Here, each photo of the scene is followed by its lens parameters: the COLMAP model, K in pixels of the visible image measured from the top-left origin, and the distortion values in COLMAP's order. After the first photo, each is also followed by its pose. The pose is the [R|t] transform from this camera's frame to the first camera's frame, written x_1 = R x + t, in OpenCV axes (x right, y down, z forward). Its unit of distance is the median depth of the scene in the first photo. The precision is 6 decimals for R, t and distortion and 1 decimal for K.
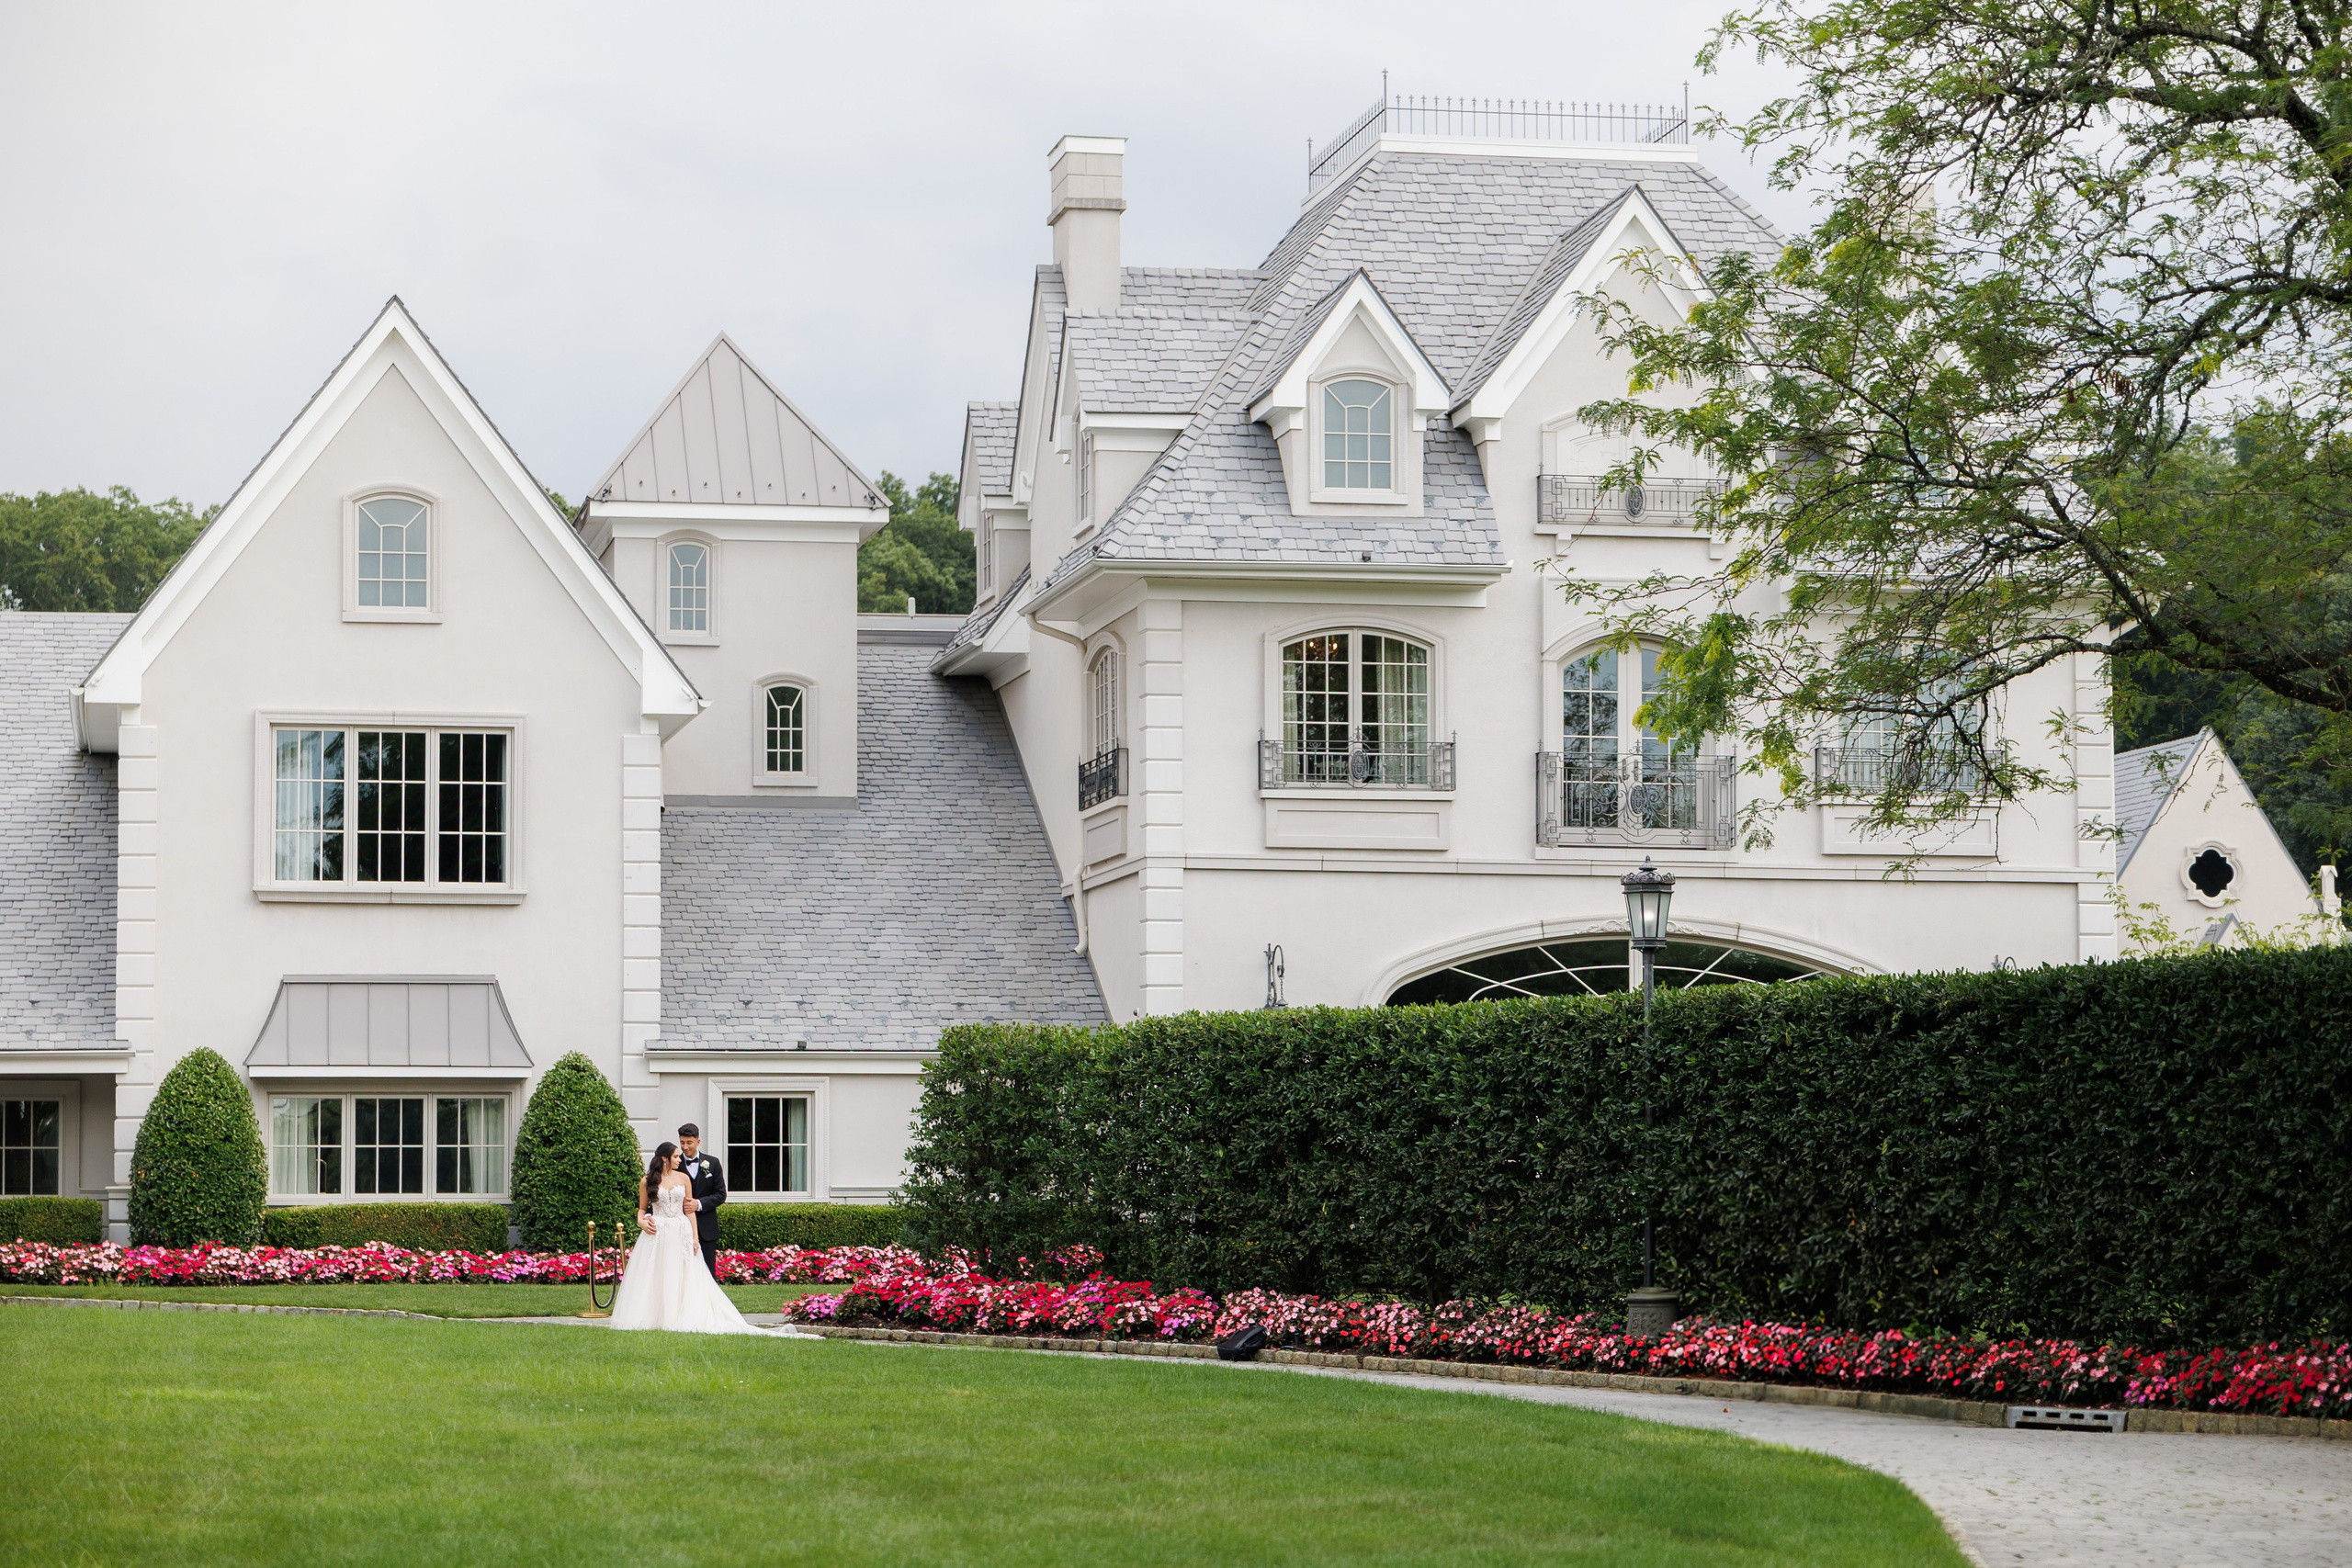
lens RADIAL K [[4870.3, 0, 1177.4], [0, 4870.3, 923.4], [0, 0, 1]] dist [0.141993, -2.204897]
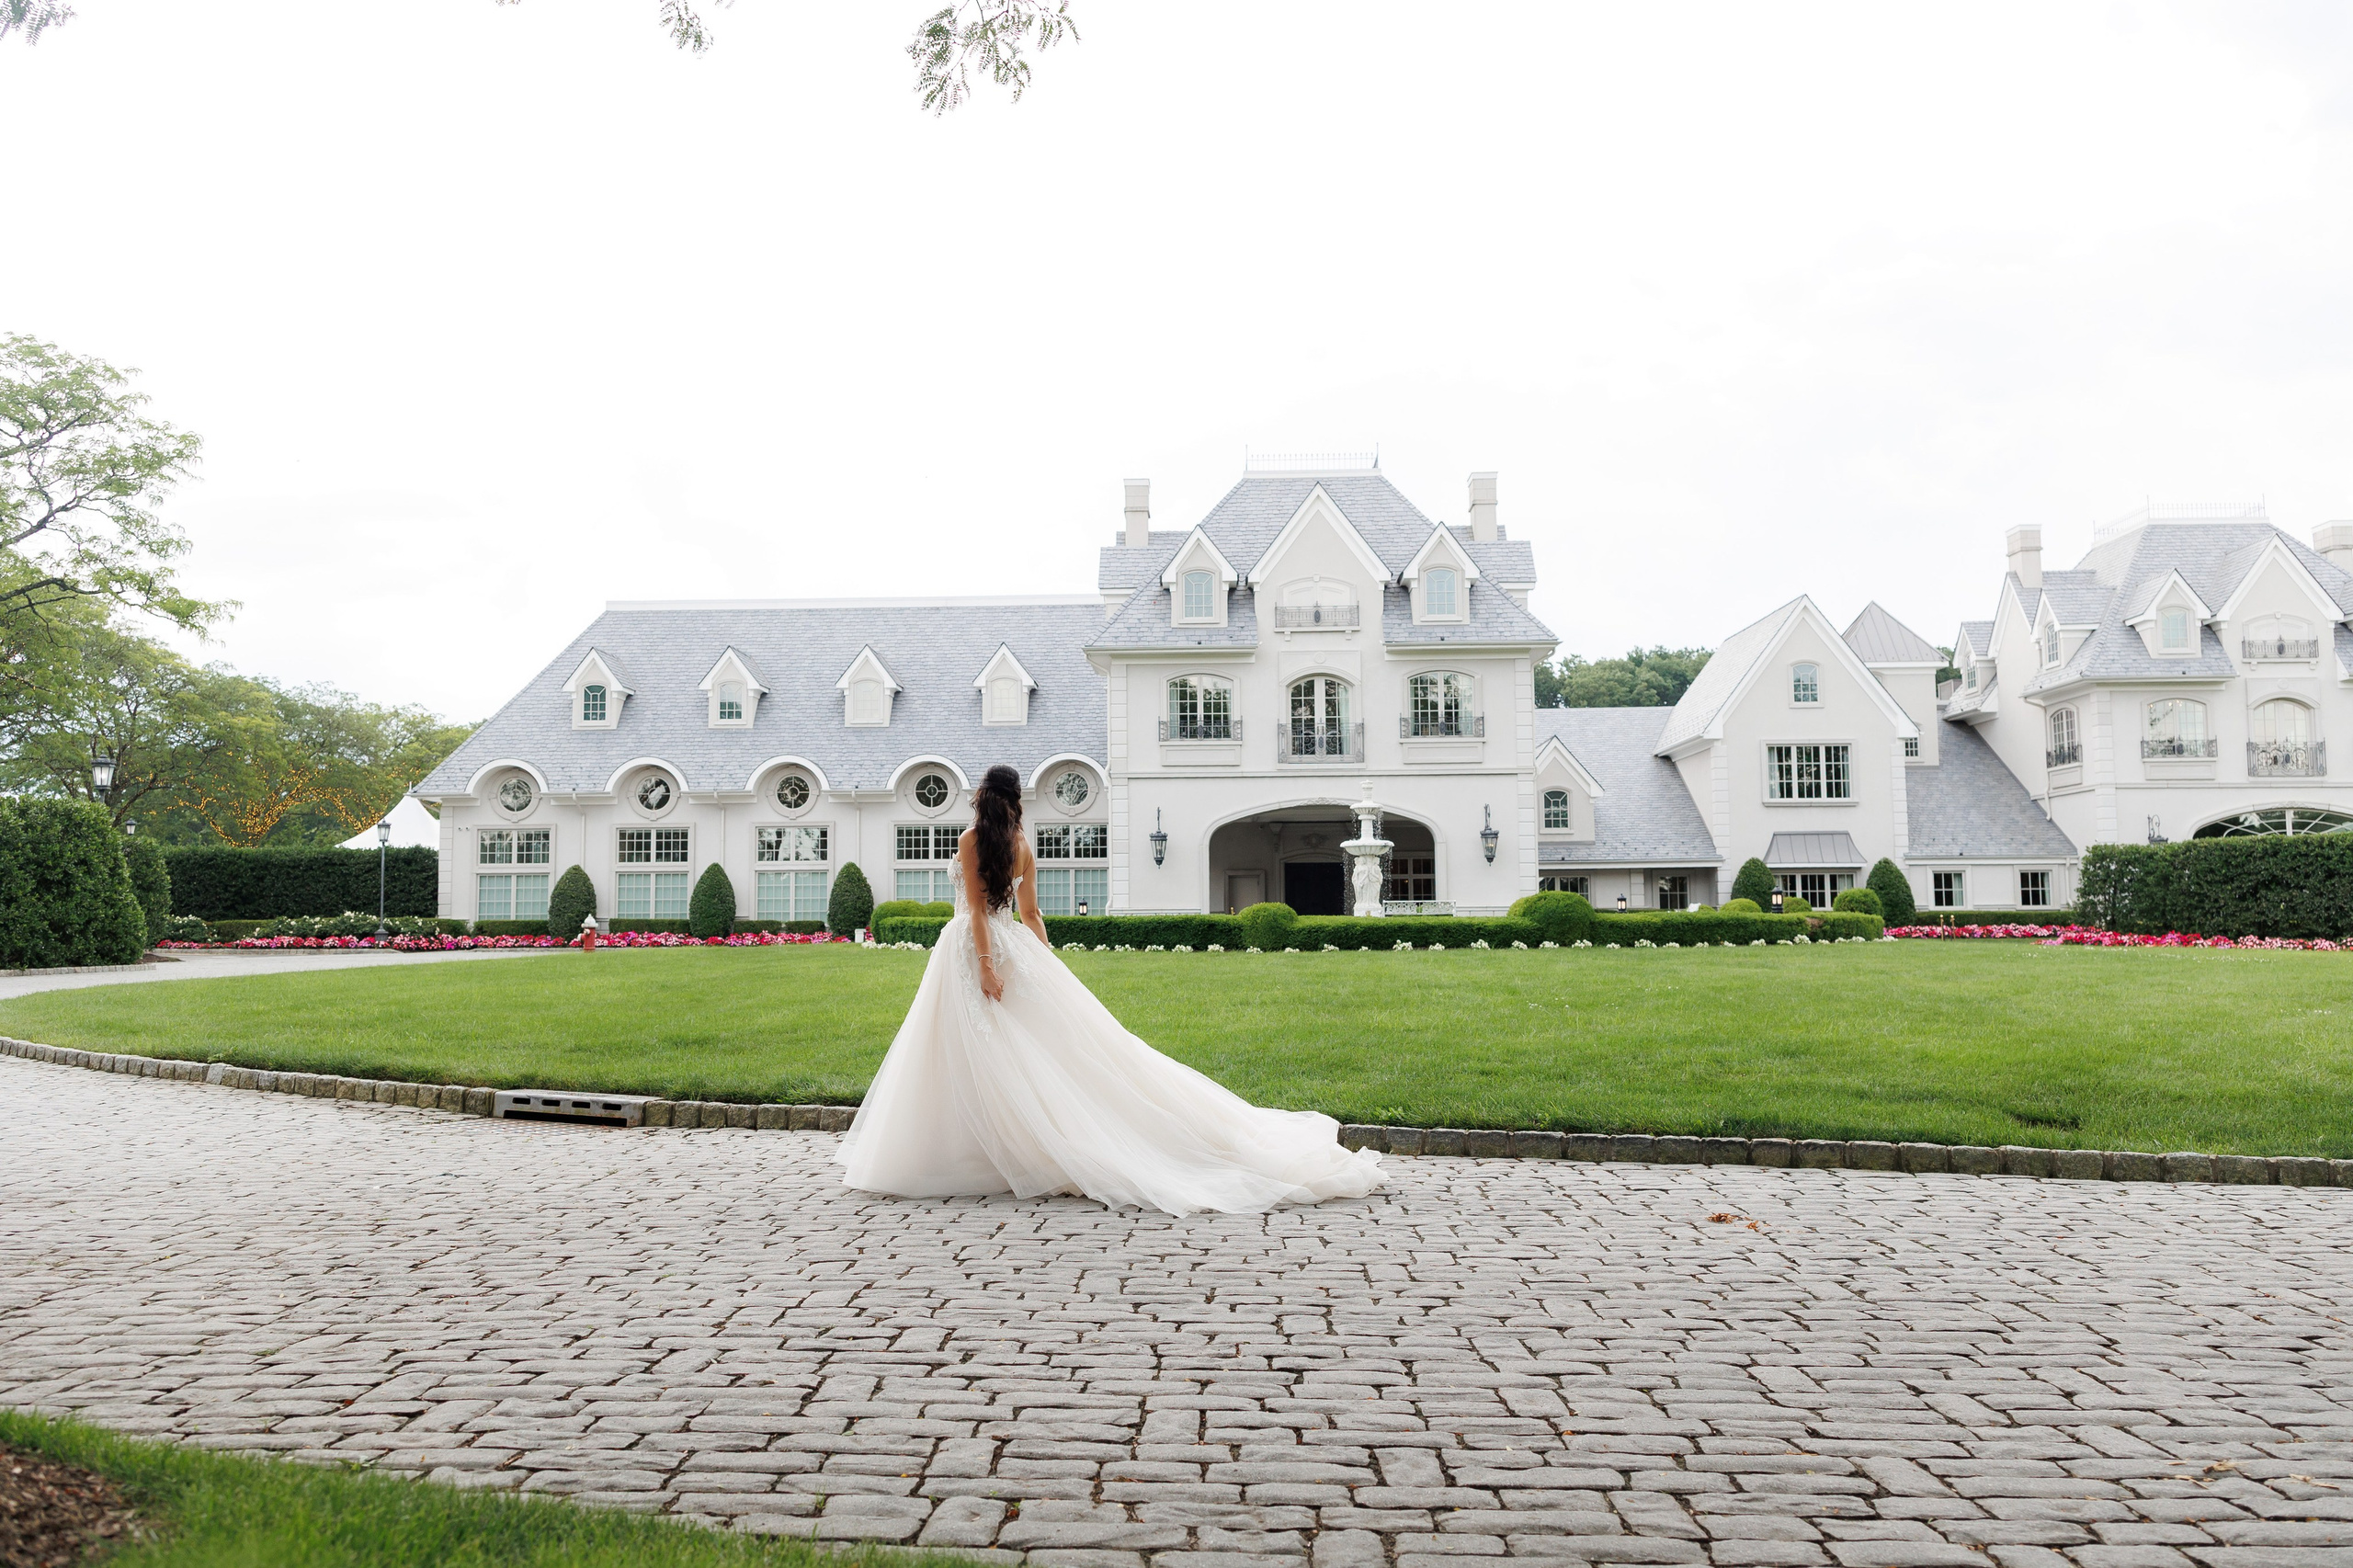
lens RADIAL K [[1838.4, 0, 1184.8], [0, 1838.4, 736.8], [0, 0, 1]] dist [-0.040158, -0.004428]
pose [[0.968391, -0.027183, -0.247952, -0.249363], [0.016121, 0.998786, -0.046537, -0.000576], [0.248916, 0.041069, 0.967654, -0.127602]]
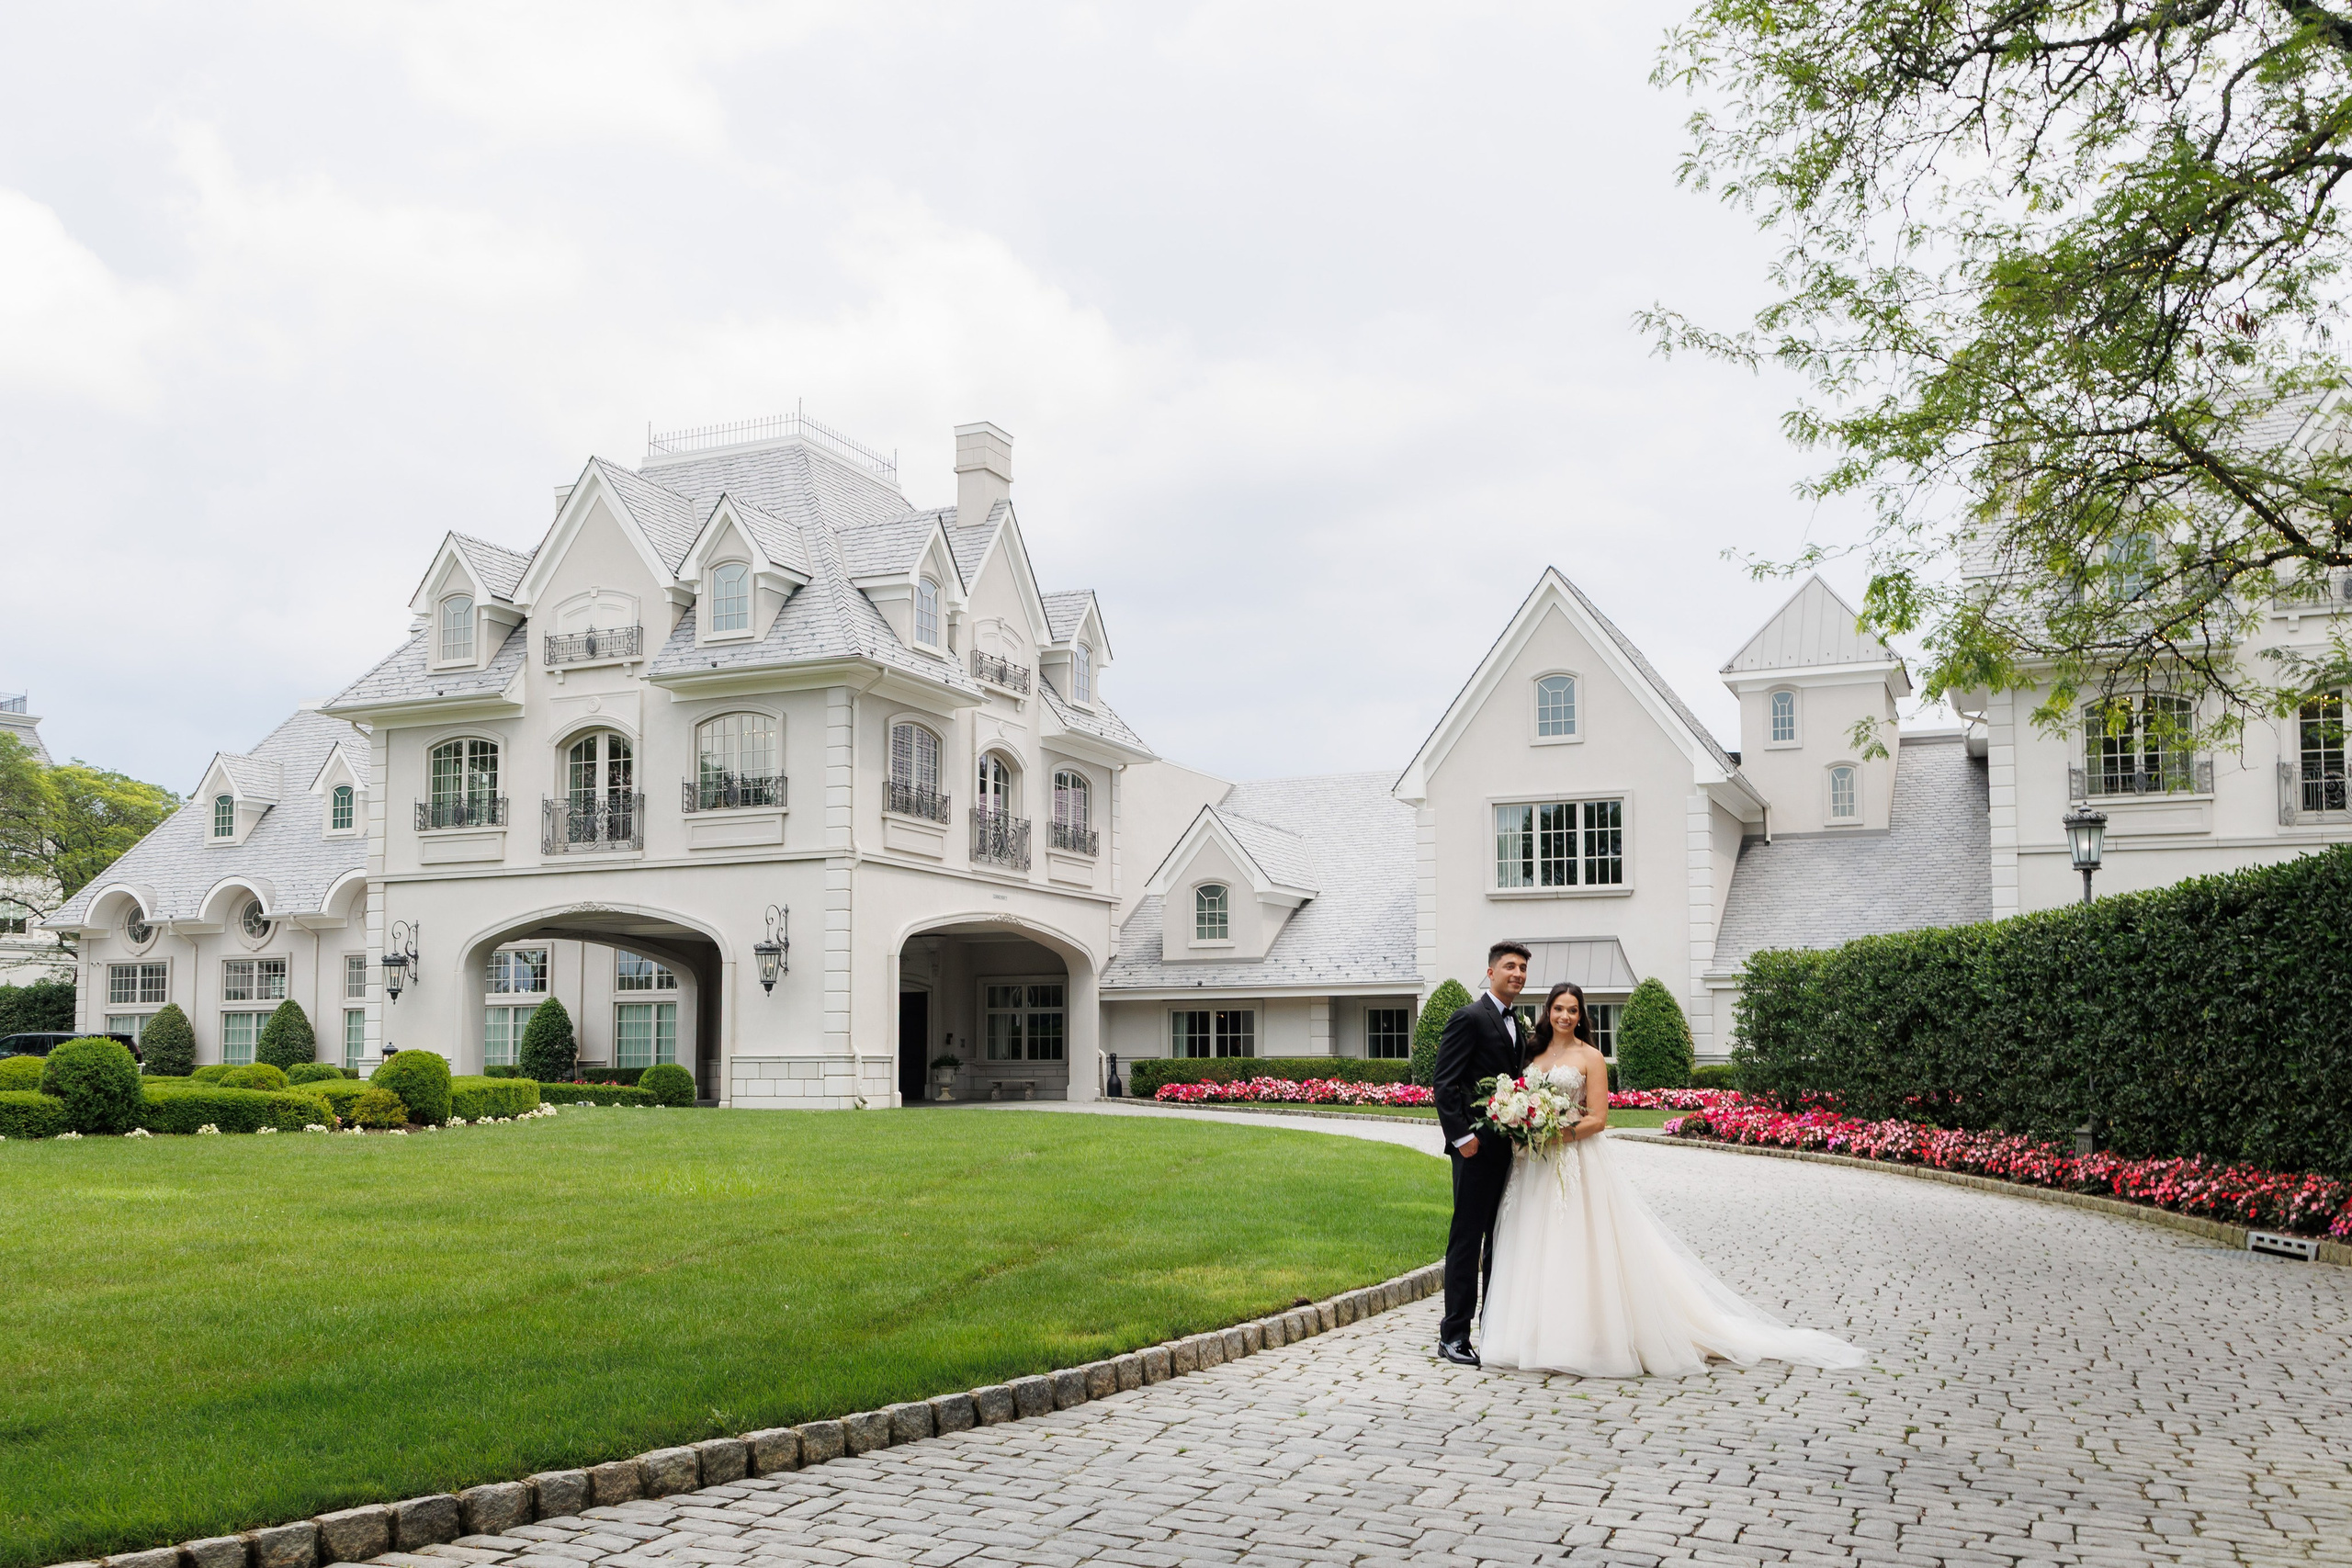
lens RADIAL K [[2058.7, 0, 1126.8], [0, 2058.7, 916.0], [0, 0, 1]] dist [-0.012381, -0.013257]
pose [[0.816120, -0.040791, -0.576441, 0.149617], [0.031587, 0.999163, -0.025984, 0.017529], [0.577018, 0.002998, 0.816726, 0.280699]]
